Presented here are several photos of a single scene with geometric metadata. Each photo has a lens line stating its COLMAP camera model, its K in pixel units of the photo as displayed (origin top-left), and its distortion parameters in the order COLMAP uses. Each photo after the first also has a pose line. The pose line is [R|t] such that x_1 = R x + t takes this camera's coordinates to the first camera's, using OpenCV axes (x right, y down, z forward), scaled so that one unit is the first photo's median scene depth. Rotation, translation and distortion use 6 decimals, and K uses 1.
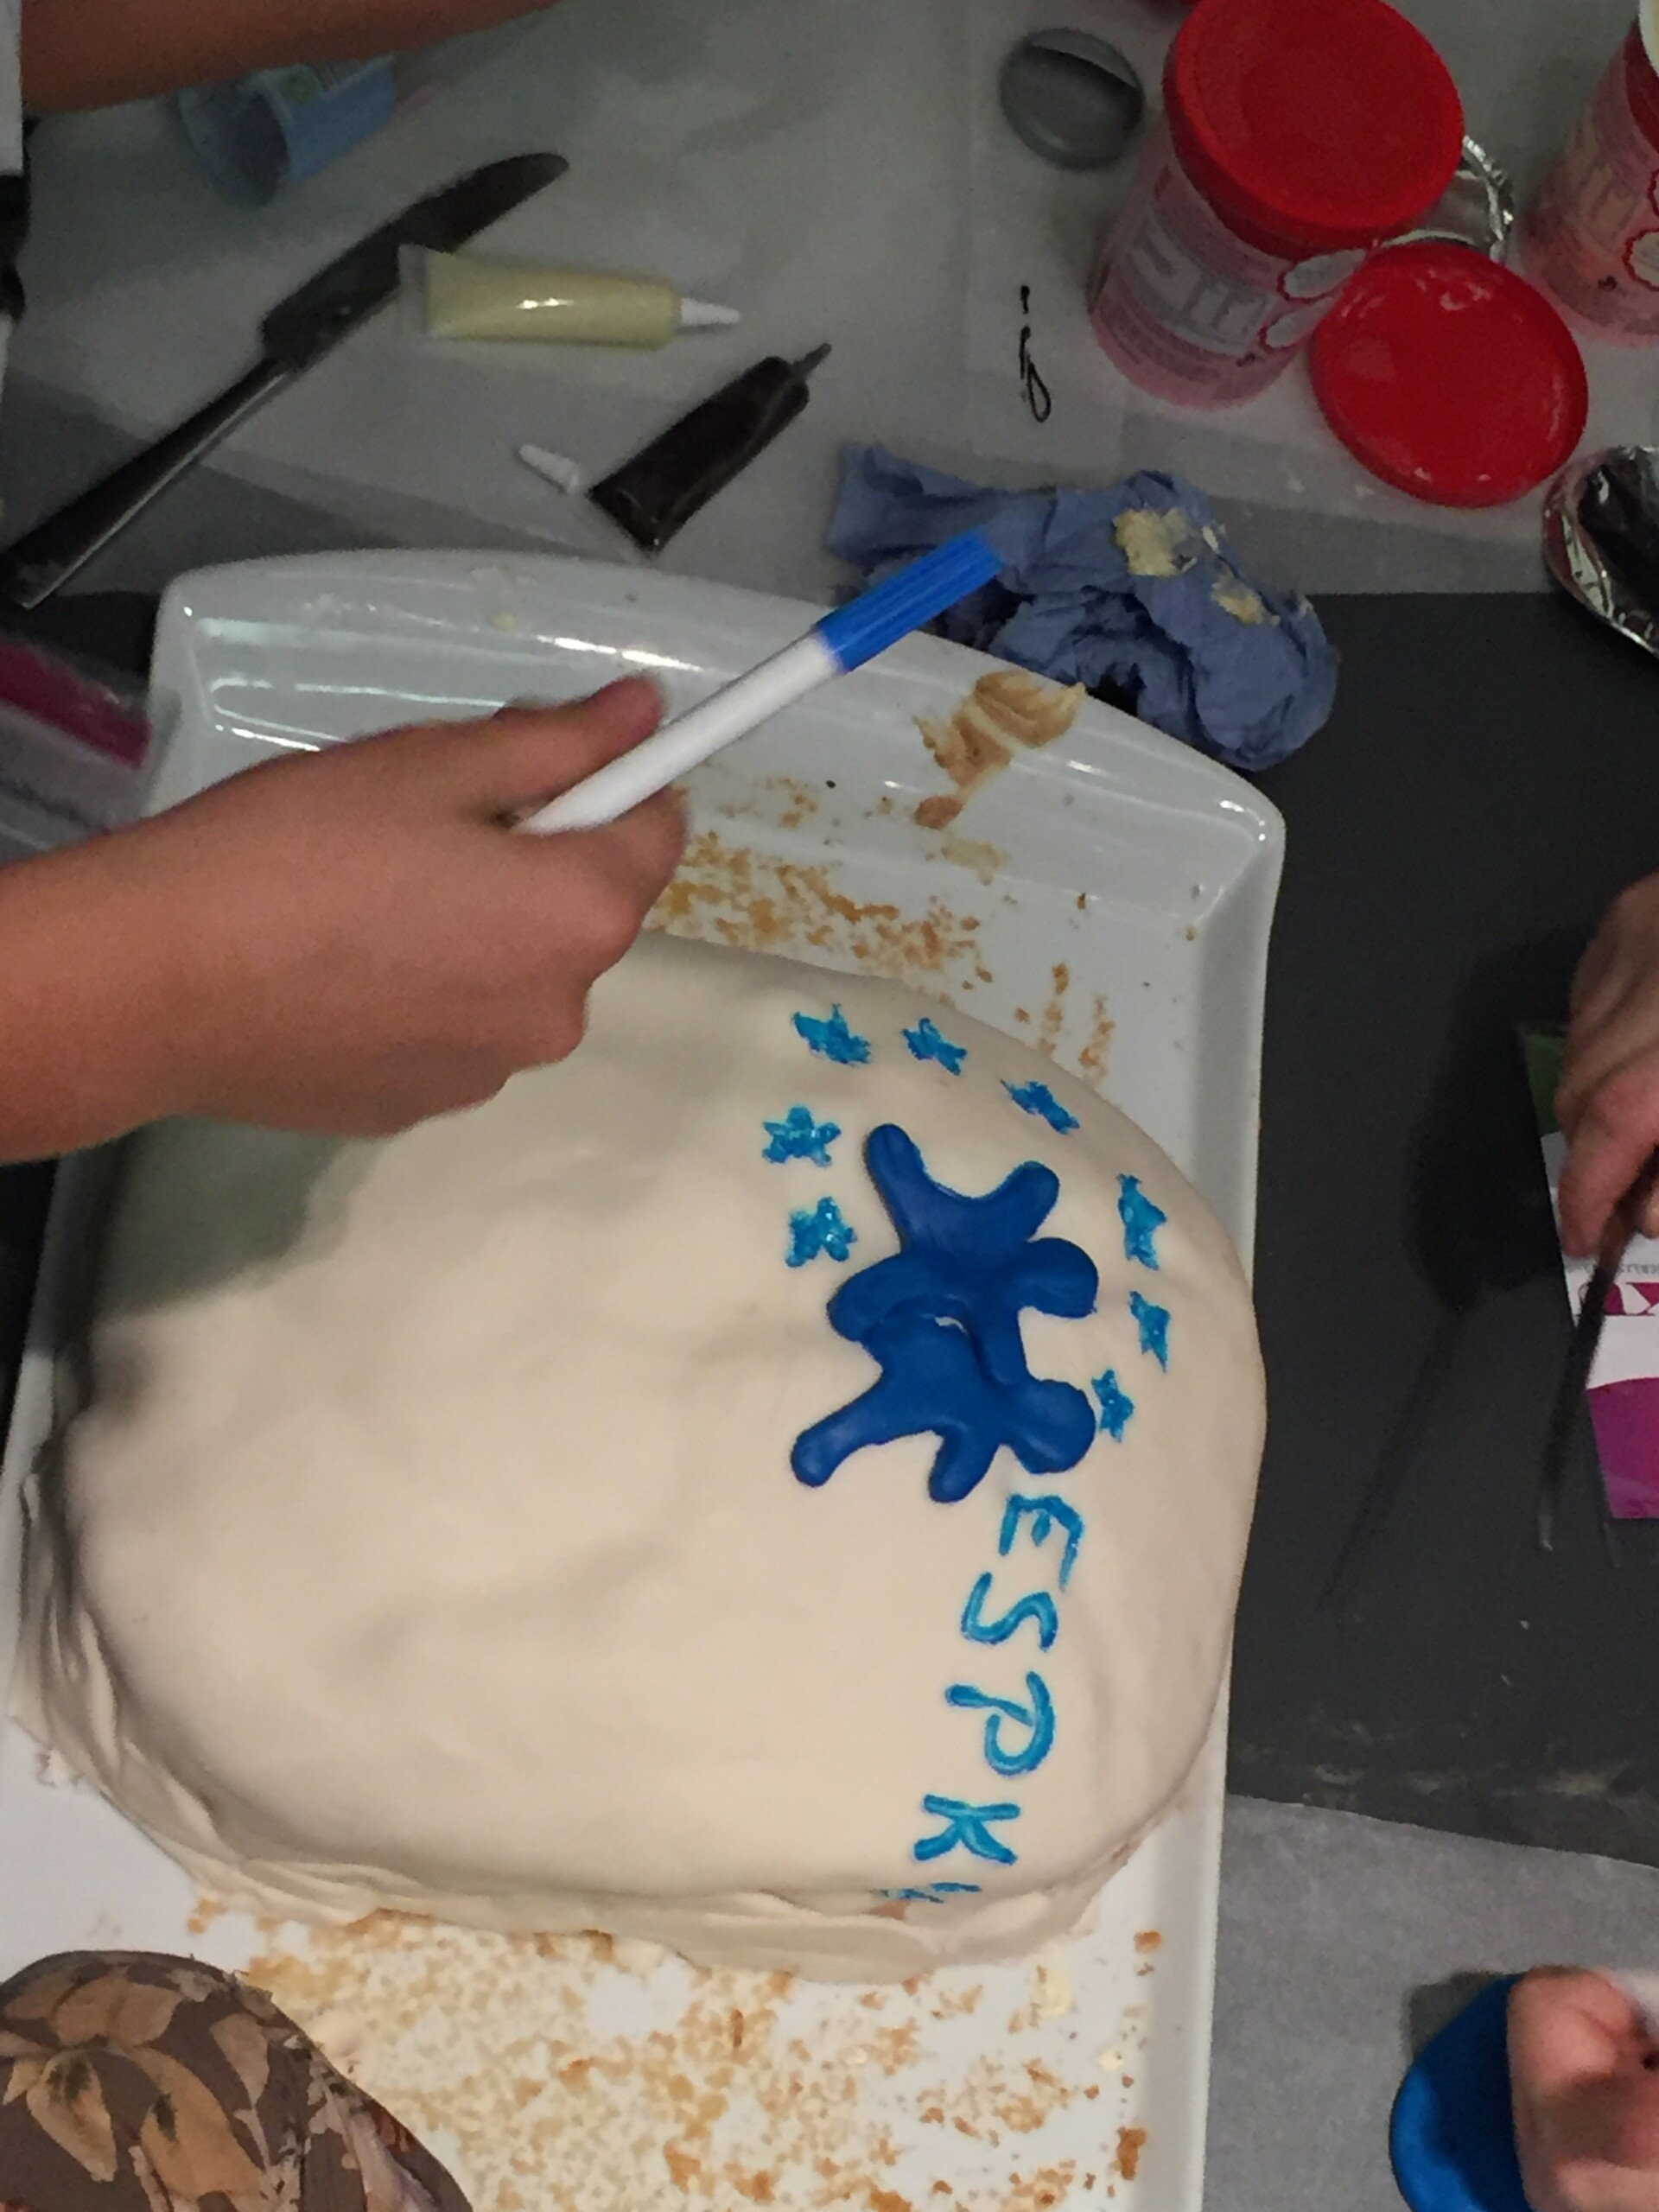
lens RADIAL K [[4047.7, 0, 829.5], [0, 4047.7, 1106.0], [0, 0, 1]] dist [0.019653, 0.239953]
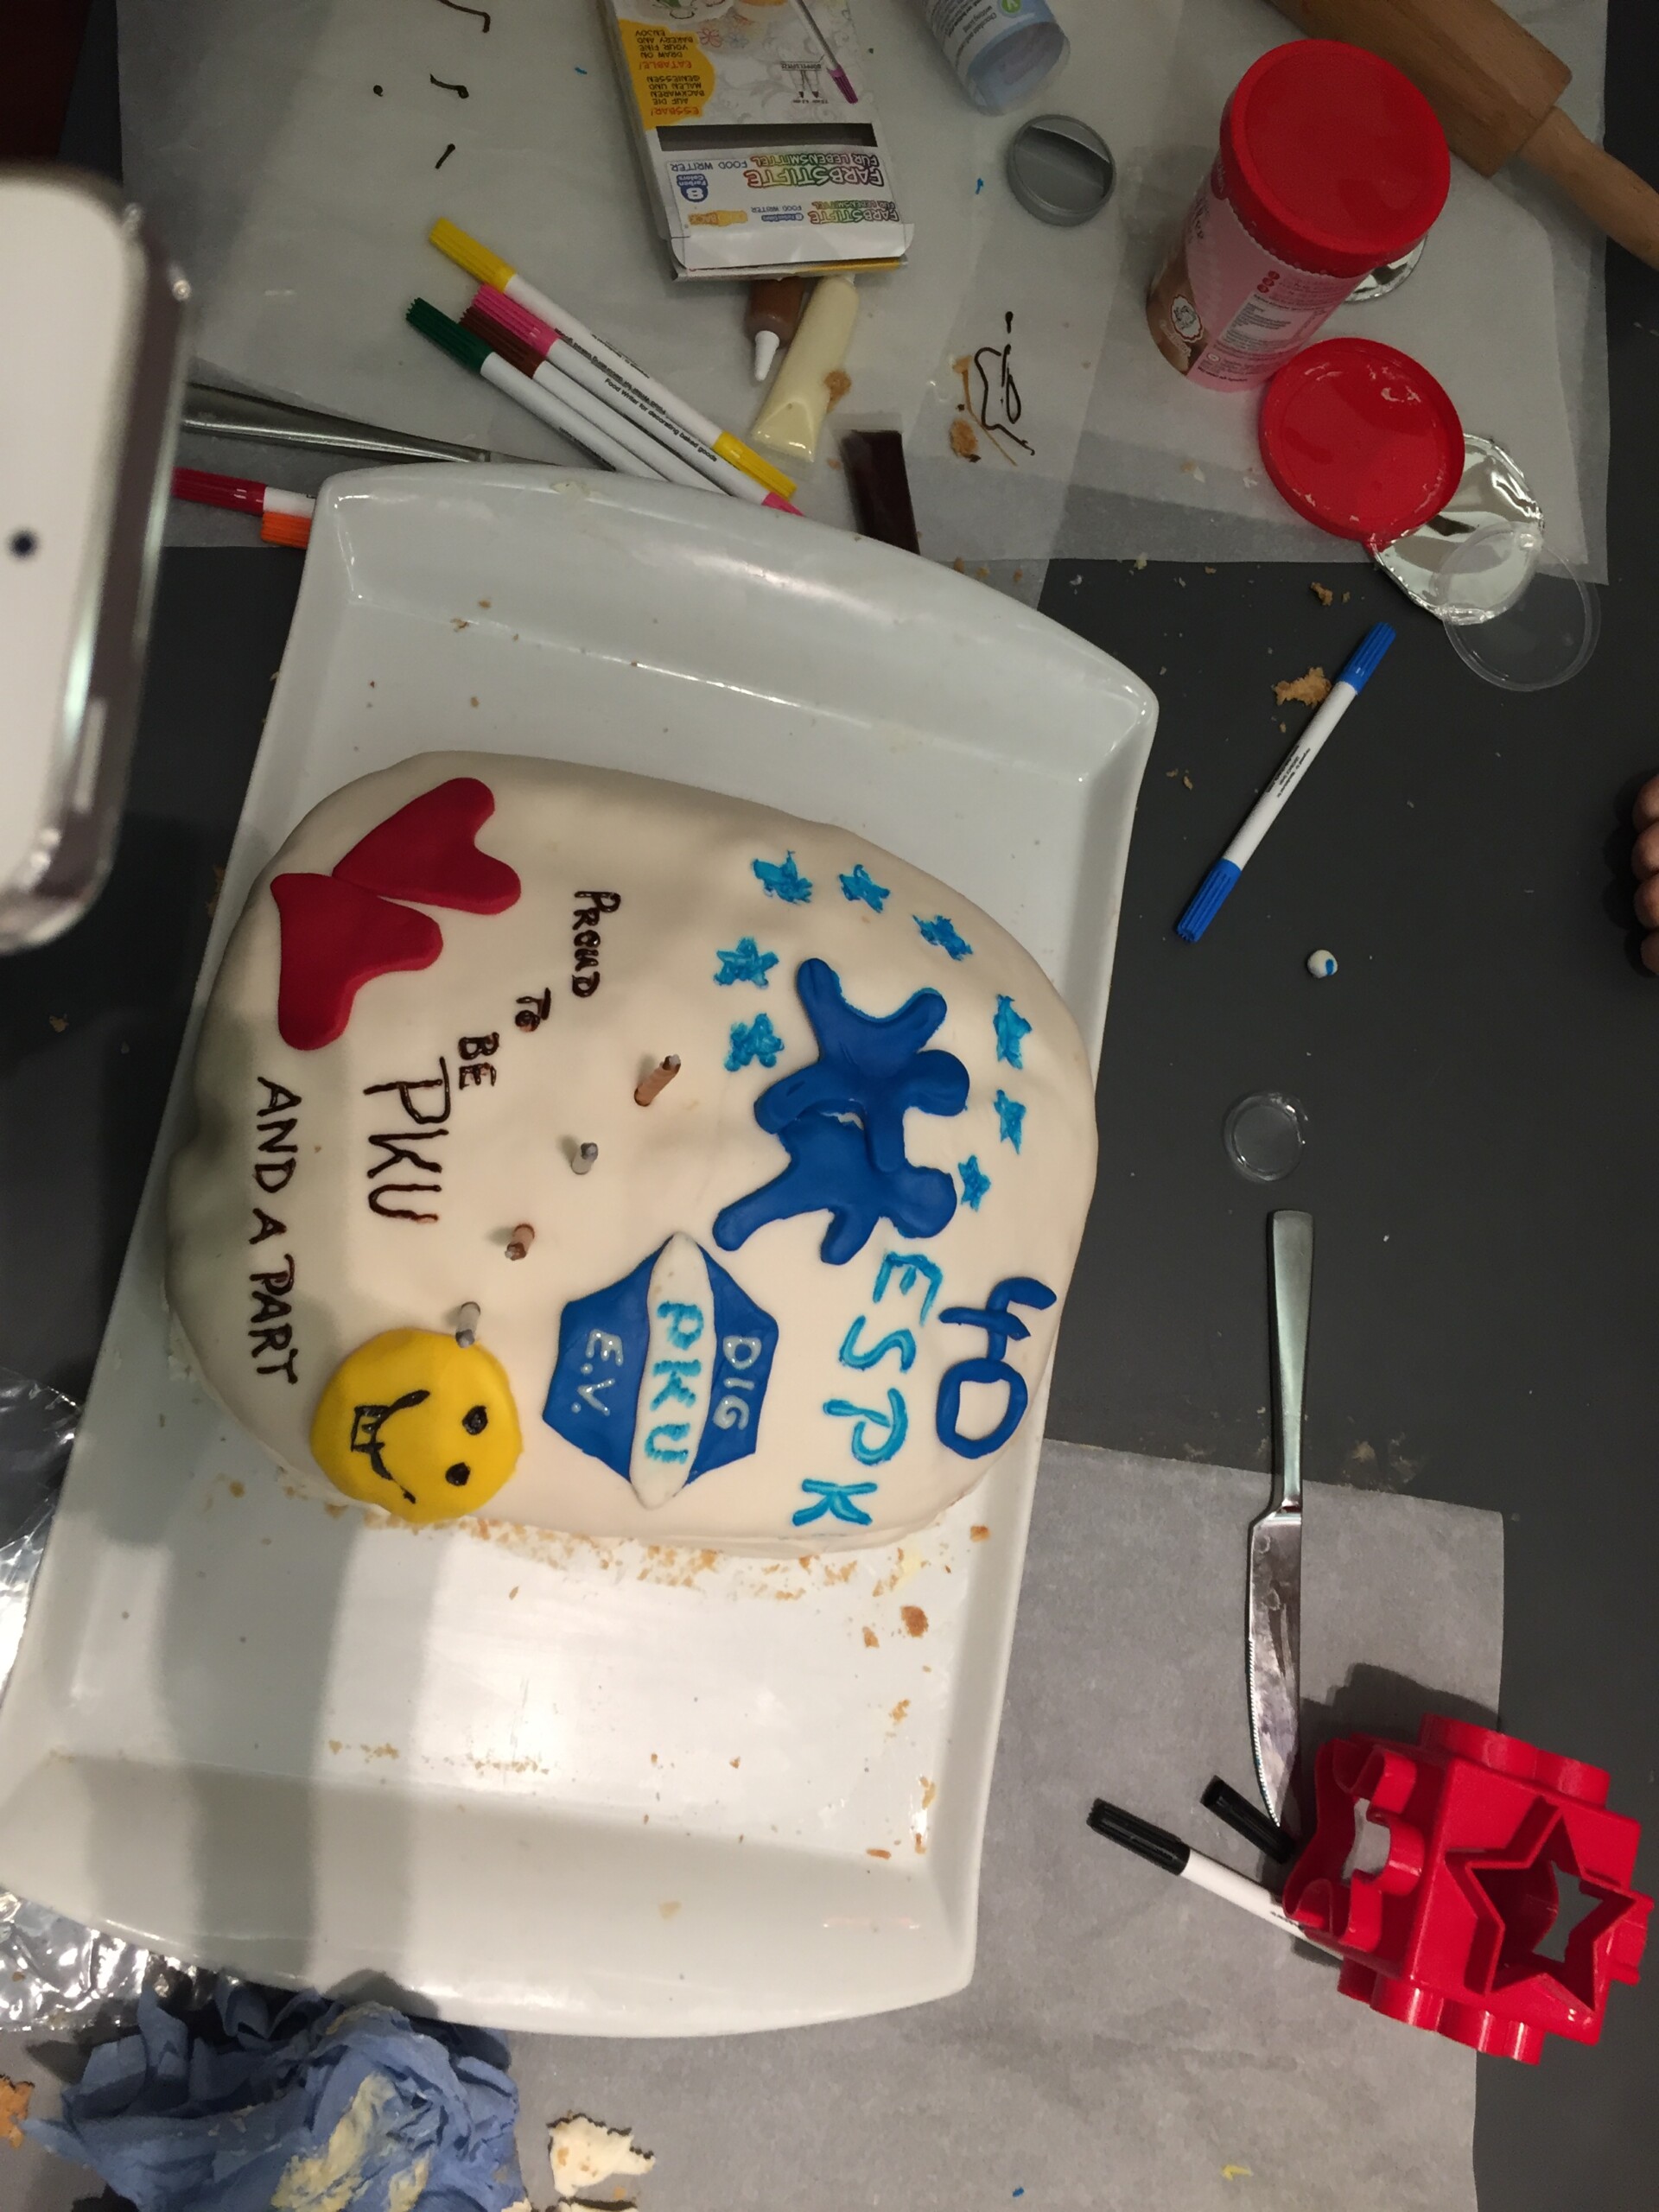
lens RADIAL K [[1699.0, 0, 879.6], [0, 1699.0, 1064.4], [0, 0, 1]] dist [0.048800, -0.002516]
pose [[0.996382, 0.069062, -0.049540, 0.064260], [-0.057239, 0.976121, 0.209549, -0.077009], [0.062829, -0.205955, 0.976542, 0.468848]]
